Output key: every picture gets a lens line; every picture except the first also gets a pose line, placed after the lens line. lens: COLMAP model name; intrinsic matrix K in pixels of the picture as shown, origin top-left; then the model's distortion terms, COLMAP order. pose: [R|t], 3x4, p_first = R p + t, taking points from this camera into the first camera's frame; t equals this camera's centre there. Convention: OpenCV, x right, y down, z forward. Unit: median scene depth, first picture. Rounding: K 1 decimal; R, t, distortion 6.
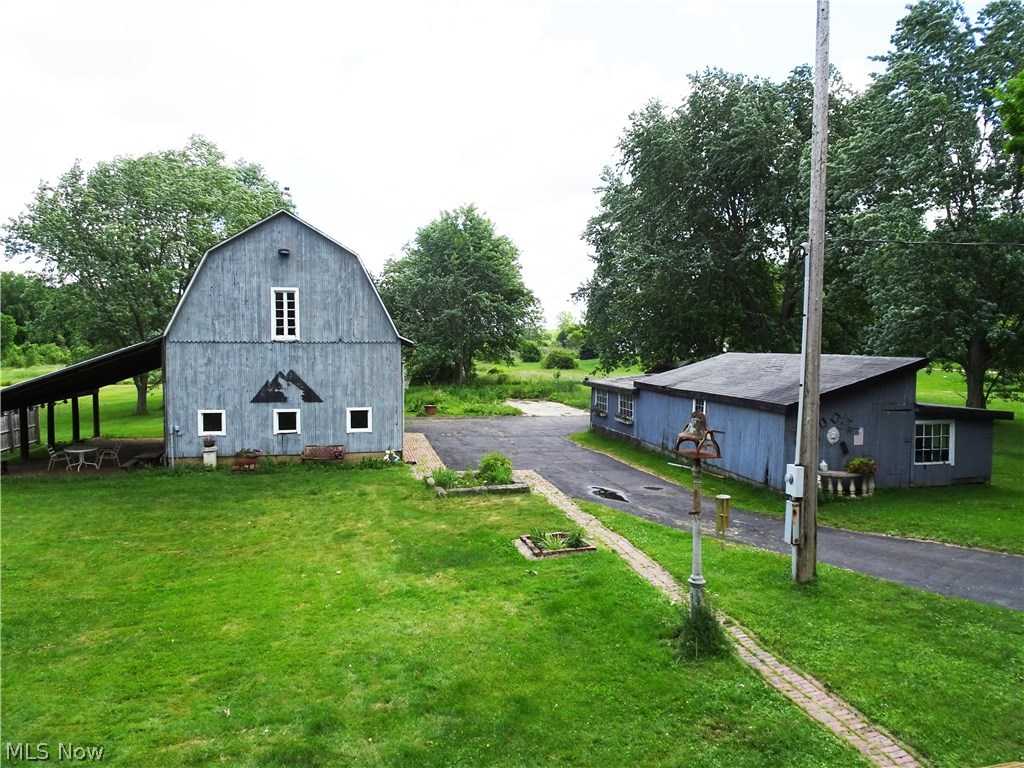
lens RADIAL K [[723.5, 0, 512.0], [0, 723.5, 383.1], [0, 0, 1]] dist [-0.004153, -0.000582]
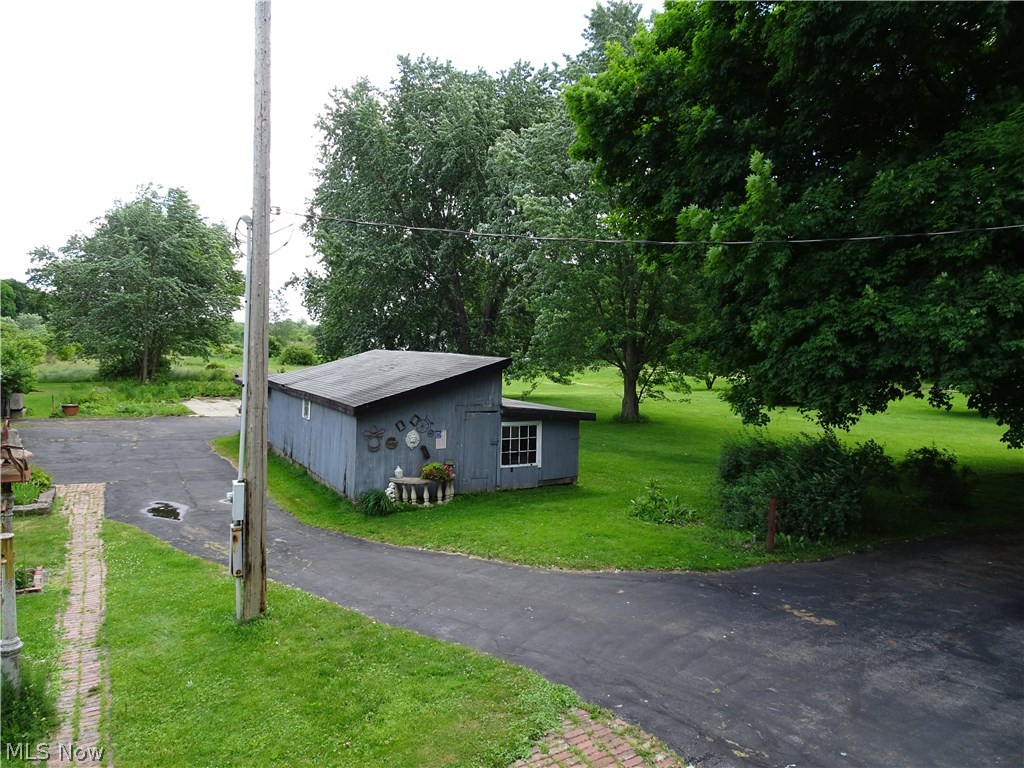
lens RADIAL K [[723.5, 0, 511.9], [0, 723.5, 412.3], [0, 0, 1]] dist [-0.004153, -0.000582]
pose [[0.951845, -0.003410, 0.306562, 0.278724], [-0.009884, 0.999077, 0.041800, -0.002190], [-0.306421, -0.042817, 0.950933, 0.077405]]
